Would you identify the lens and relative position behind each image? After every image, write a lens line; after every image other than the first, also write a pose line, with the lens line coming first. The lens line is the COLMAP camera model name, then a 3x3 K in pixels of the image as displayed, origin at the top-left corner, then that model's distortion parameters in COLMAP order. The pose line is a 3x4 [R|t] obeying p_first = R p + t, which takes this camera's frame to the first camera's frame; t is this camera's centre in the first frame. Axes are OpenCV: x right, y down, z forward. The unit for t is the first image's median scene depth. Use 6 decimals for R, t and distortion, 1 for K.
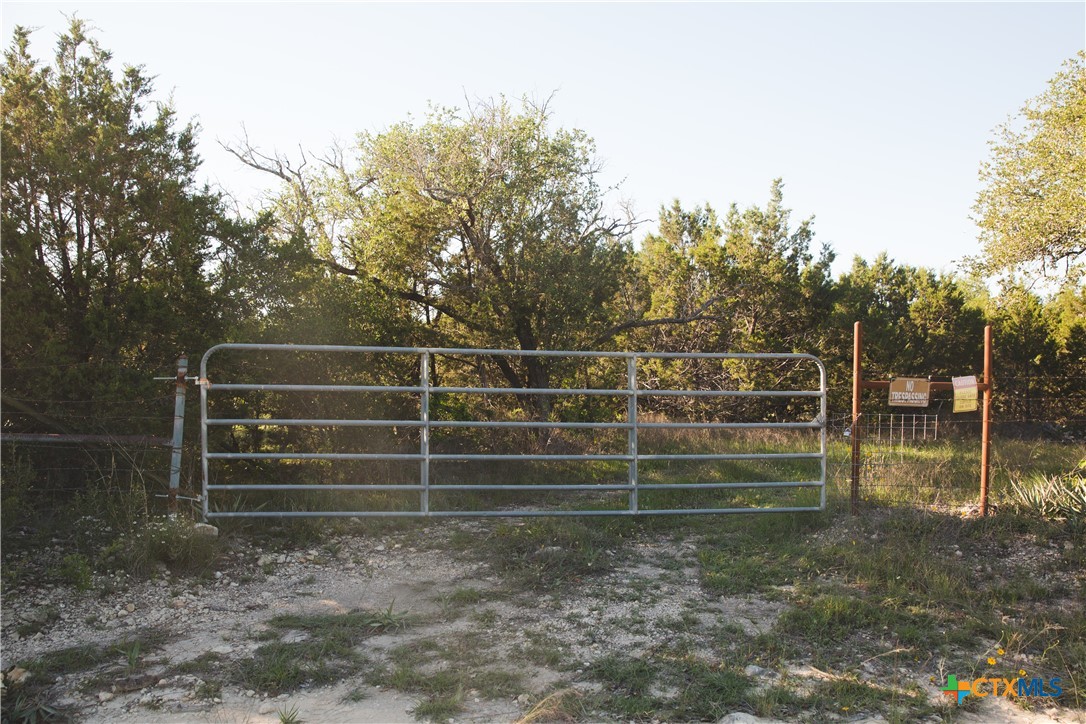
lens RADIAL K [[773.0, 0, 574.2], [0, 773.0, 394.1], [0, 0, 1]] dist [-0.067747, 0.033310]
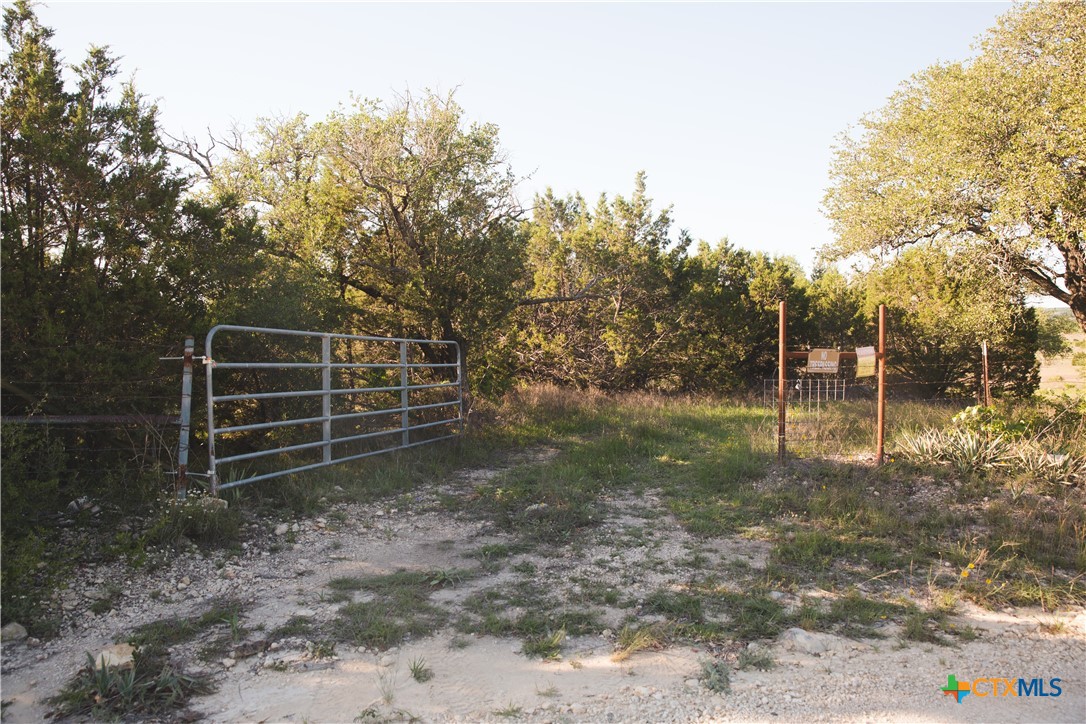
lens RADIAL K [[715.9, 0, 548.3], [0, 715.9, 372.9], [0, 0, 1]] dist [-0.074816, 0.042204]
pose [[0.986129, -0.017610, 0.165044, -0.165174], [0.015973, 0.999809, 0.011241, -0.002856], [-0.165210, -0.008449, 0.986222, -0.015959]]
